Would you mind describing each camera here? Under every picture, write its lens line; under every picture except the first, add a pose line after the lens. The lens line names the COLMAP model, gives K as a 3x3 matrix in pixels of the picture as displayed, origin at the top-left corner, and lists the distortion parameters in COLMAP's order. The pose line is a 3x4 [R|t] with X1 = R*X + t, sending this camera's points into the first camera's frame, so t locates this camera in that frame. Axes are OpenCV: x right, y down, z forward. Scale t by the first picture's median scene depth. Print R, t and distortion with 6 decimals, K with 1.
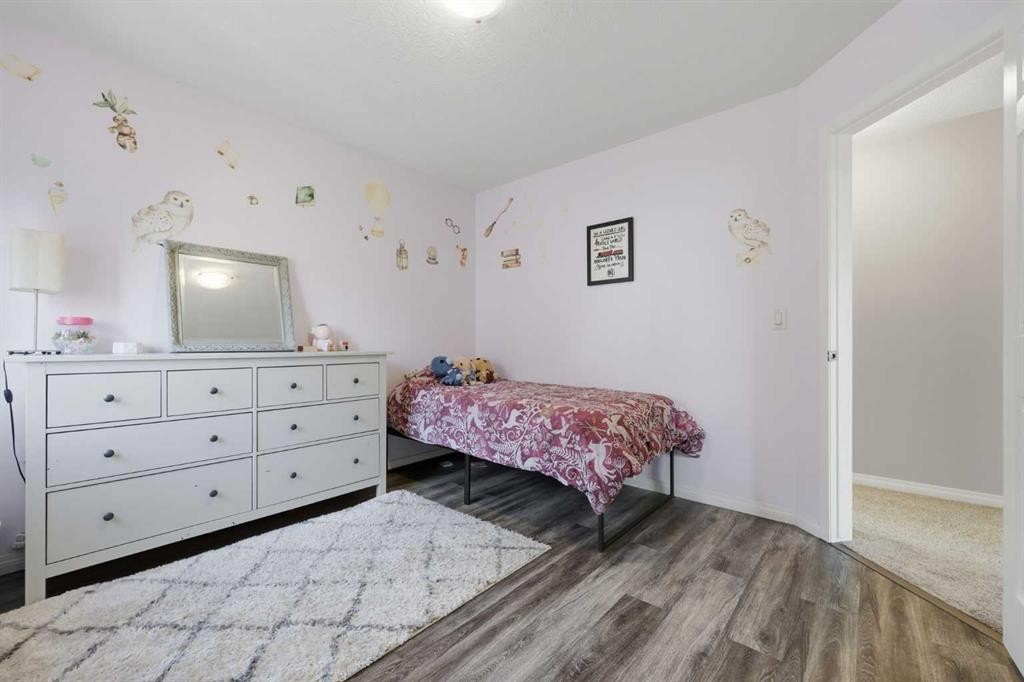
lens RADIAL K [[418.6, 0, 510.5], [0, 418.6, 346.9], [0, 0, 1]] dist [-0.000261, 0.000071]
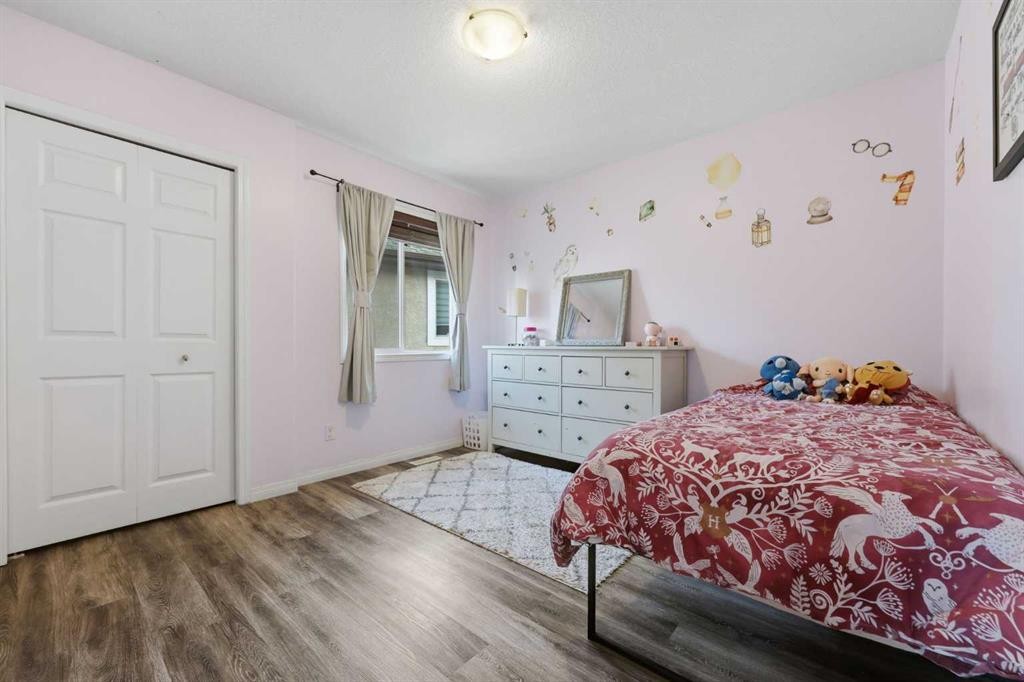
lens RADIAL K [[418.6, 0, 510.5], [0, 418.6, 346.9], [0, 0, 1]] dist [-0.000261, 0.000071]
pose [[-0.011771, 0.008310, -0.999896, 0.823852], [-0.005224, 0.999951, 0.008372, 0.005650], [0.999917, 0.005322, -0.011727, 0.798843]]
